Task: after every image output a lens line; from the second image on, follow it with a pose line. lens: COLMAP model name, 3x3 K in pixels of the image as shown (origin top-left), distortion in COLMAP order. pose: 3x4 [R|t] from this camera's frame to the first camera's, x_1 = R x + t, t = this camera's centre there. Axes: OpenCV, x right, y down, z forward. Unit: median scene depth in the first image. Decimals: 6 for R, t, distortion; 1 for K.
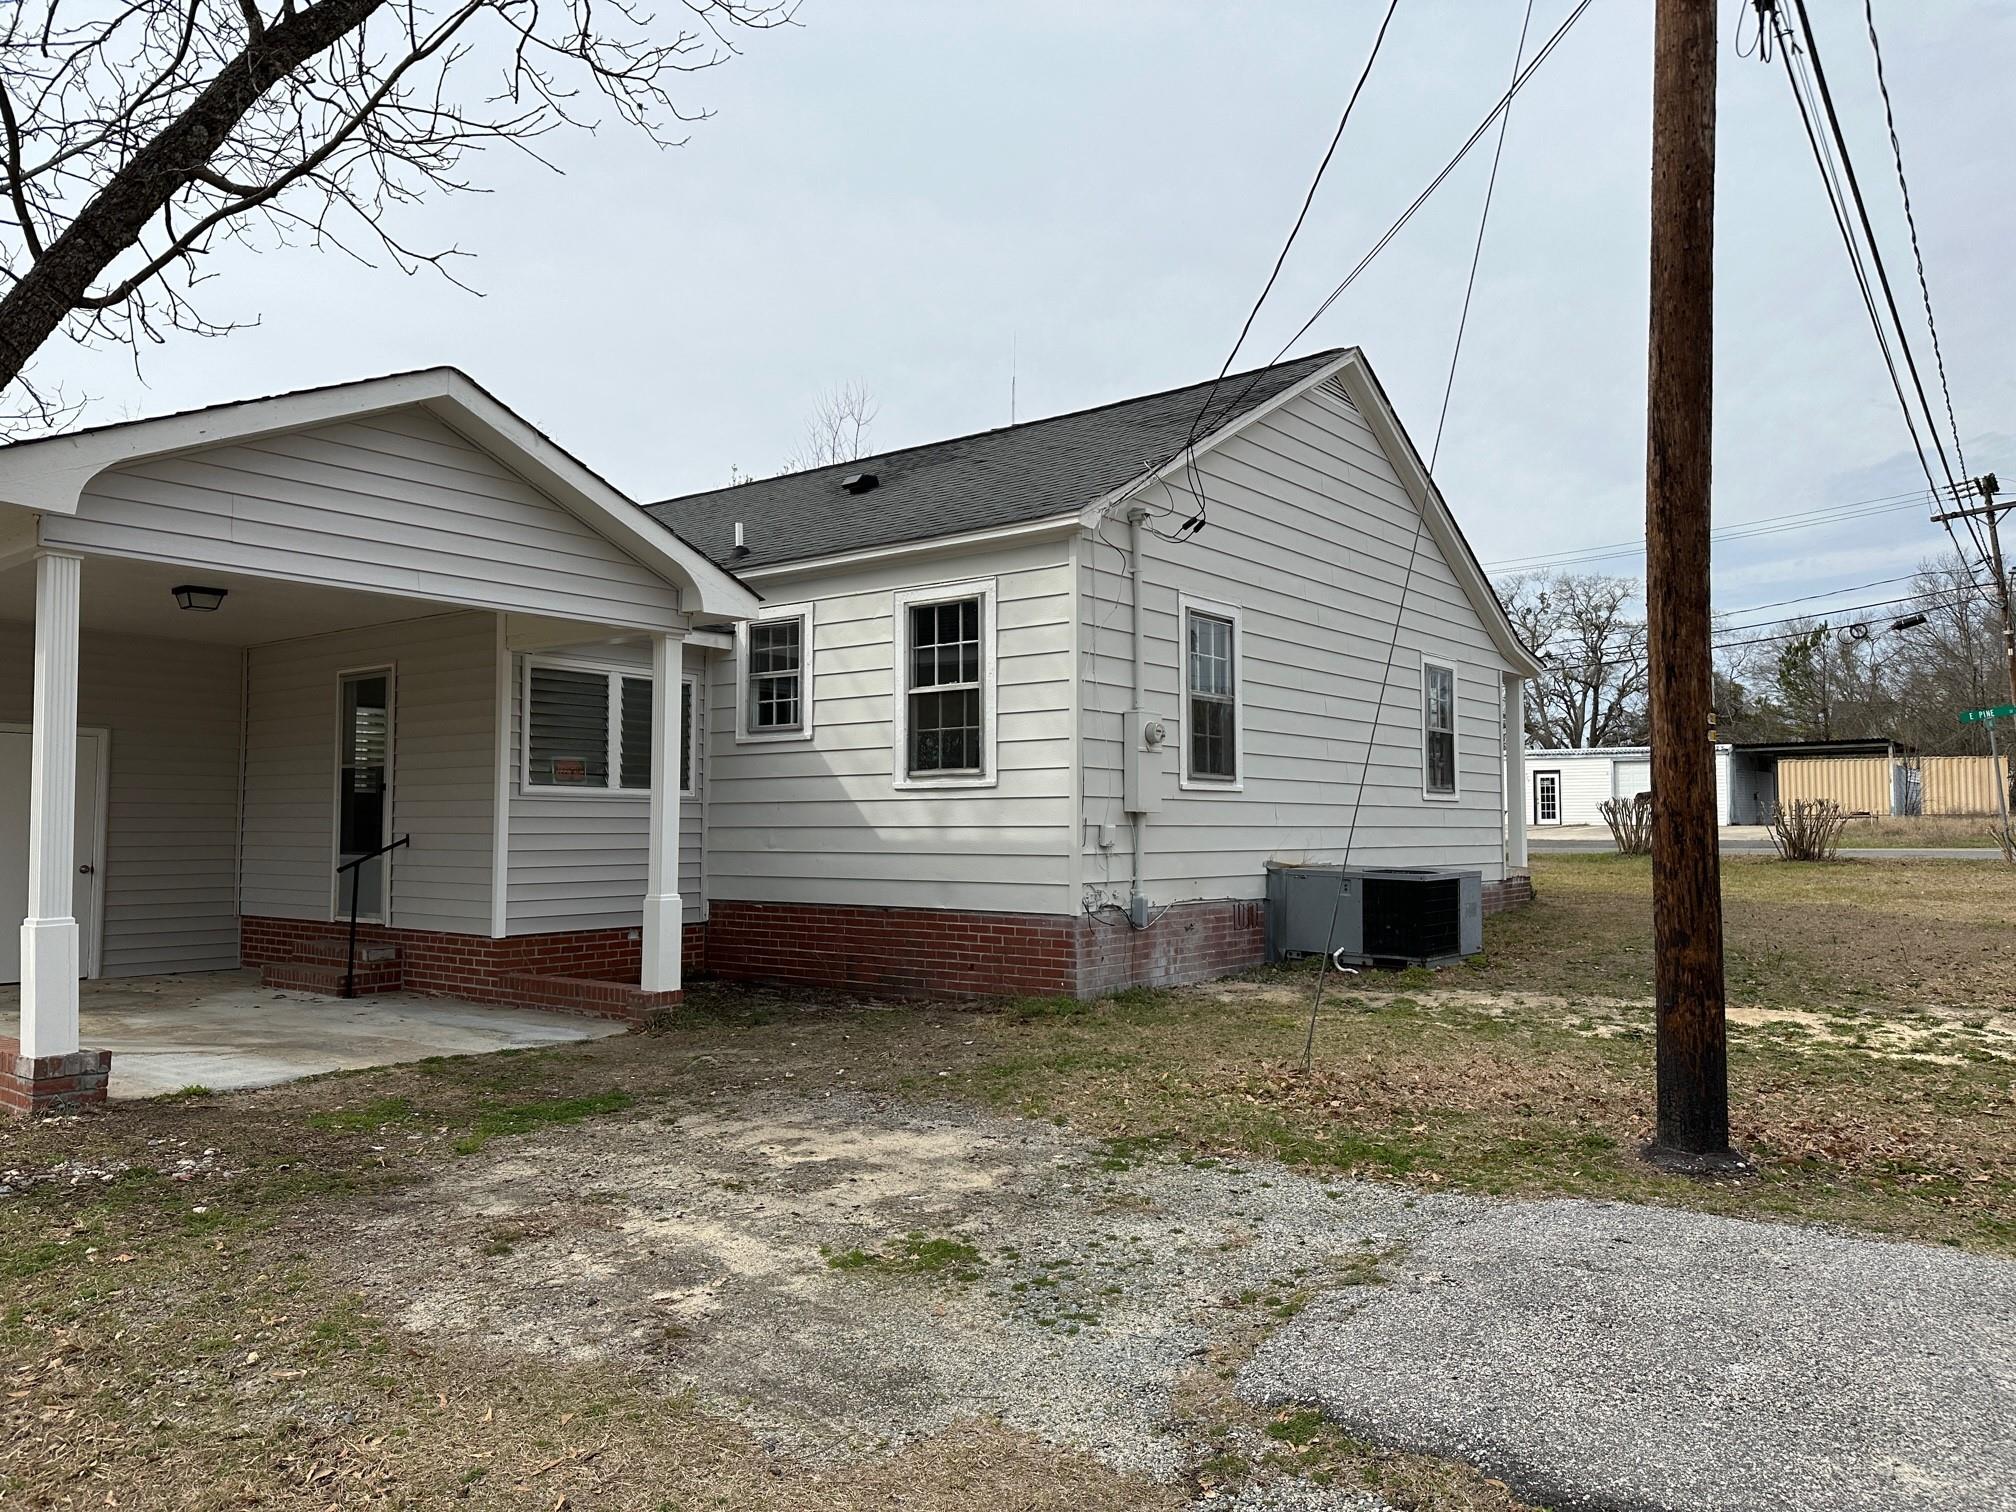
lens RADIAL K [[1422.3, 0, 1005.5], [0, 1422.3, 734.7], [0, 0, 1]] dist [0.035383, -0.032832]
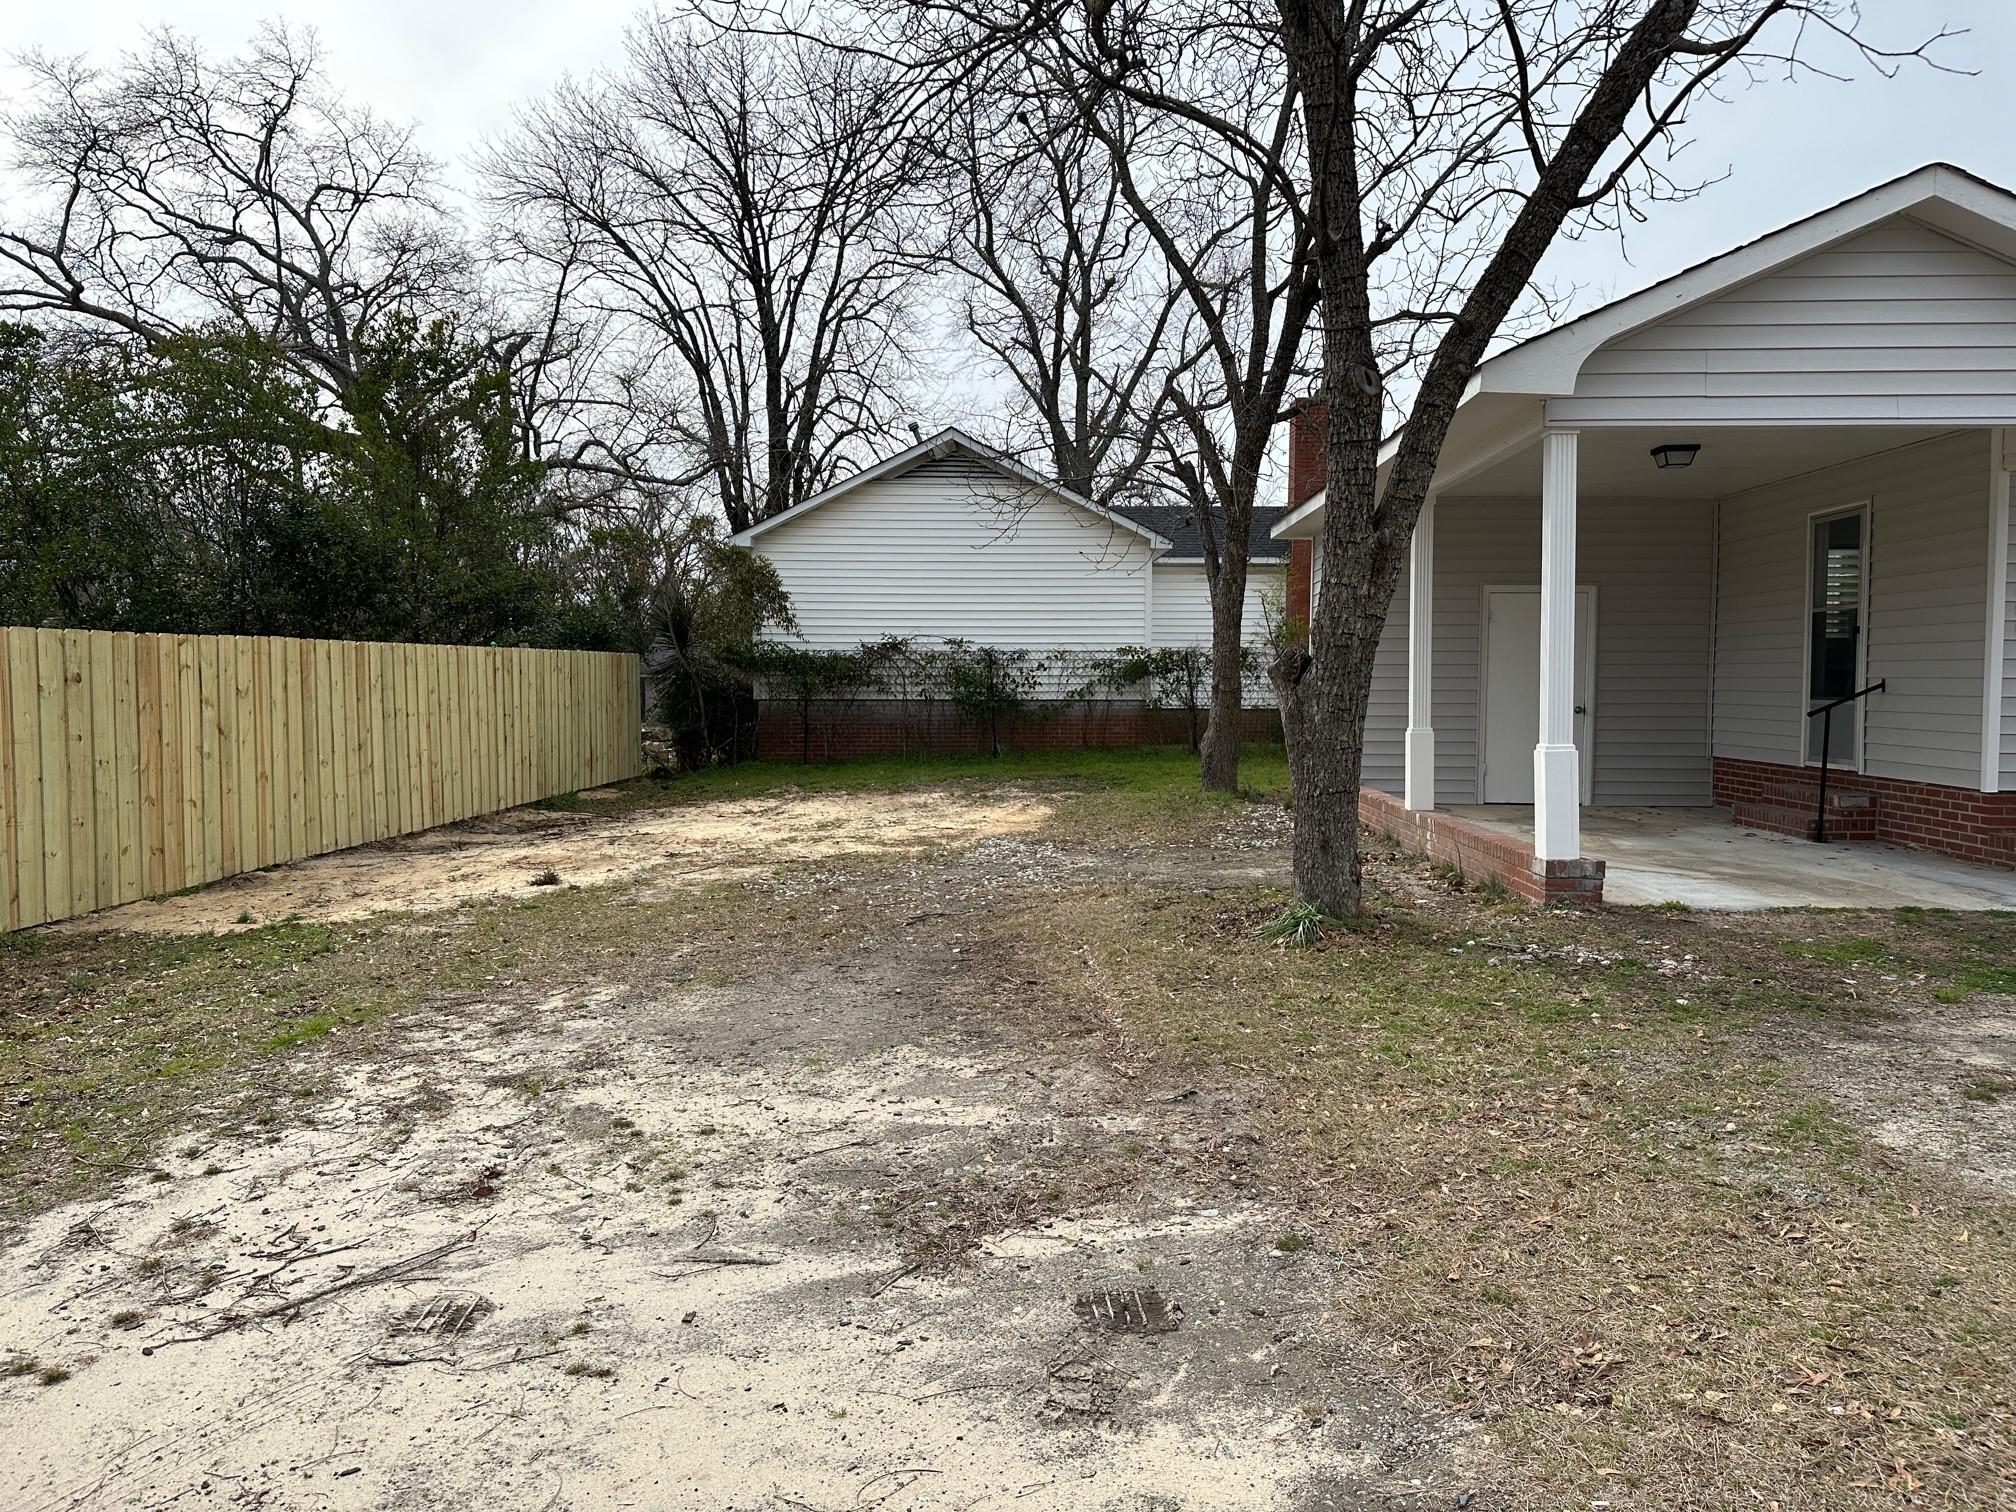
lens RADIAL K [[1413.9, 0, 1011.7], [0, 1413.9, 764.3], [0, 0, 1]] dist [0.028972, -0.031059]
pose [[0.585516, 0.048073, -0.809234, 0.017707], [0.051309, 0.994041, 0.096176, 0.006199], [0.809036, -0.097833, 0.579560, -0.038264]]
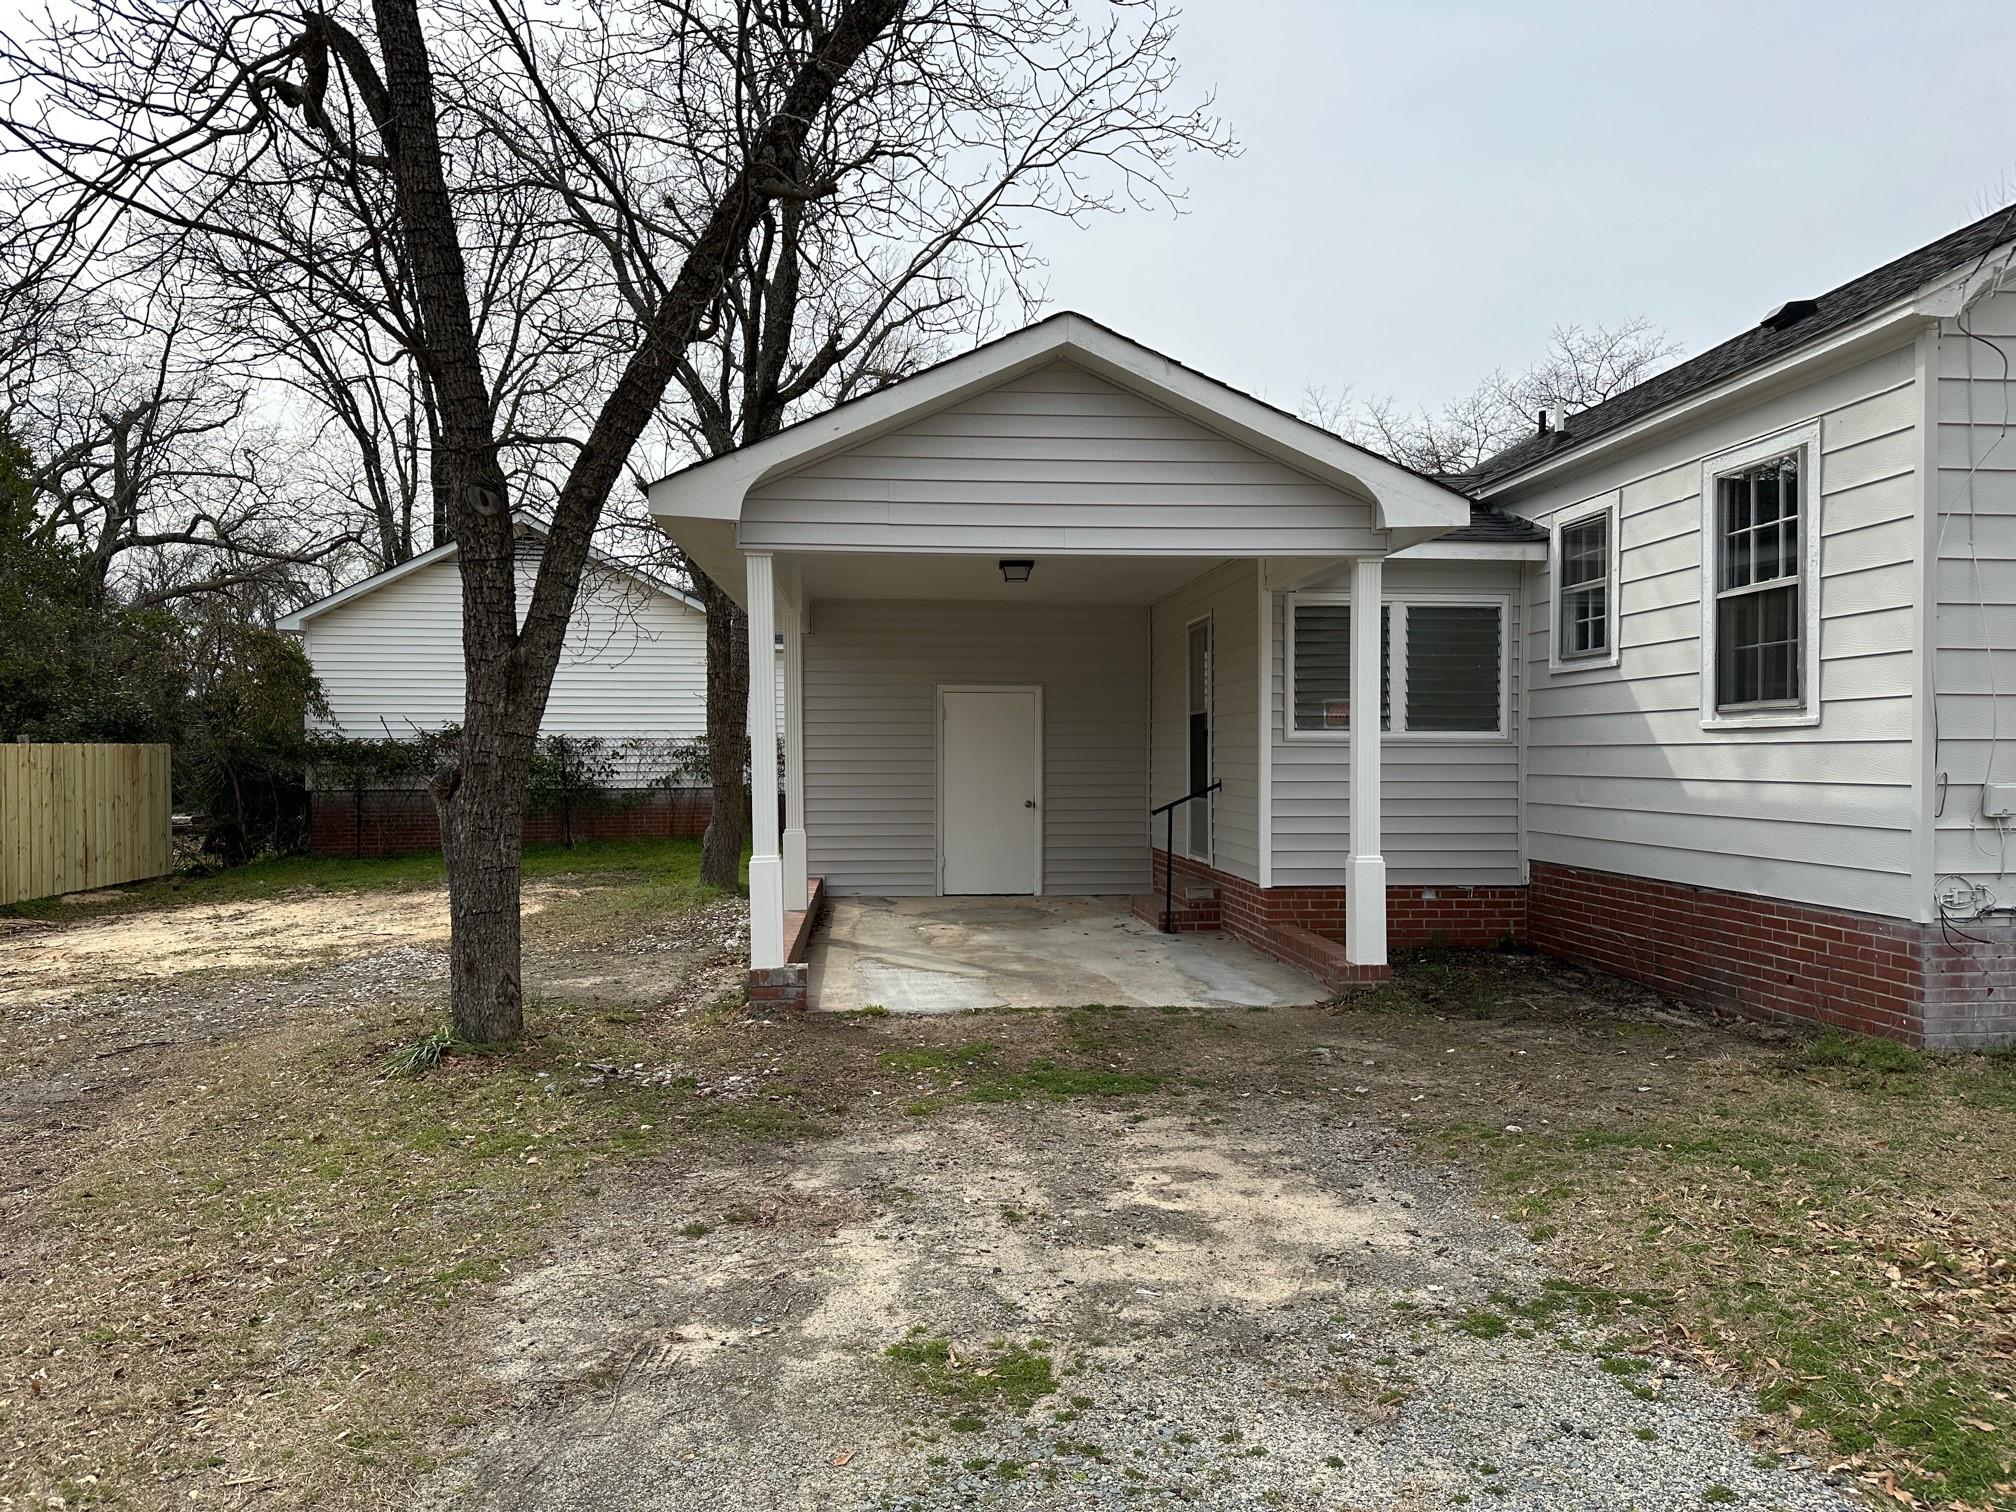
lens RADIAL K [[1403.9, 0, 1043.8], [0, 1403.9, 756.9], [0, 0, 1]] dist [0.154293, -0.229602]
pose [[0.676655, 0.001980, -0.736297, 0.312414], [0.050267, 0.997539, 0.048878, -0.001681], [0.734582, -0.070085, 0.674890, 0.309674]]
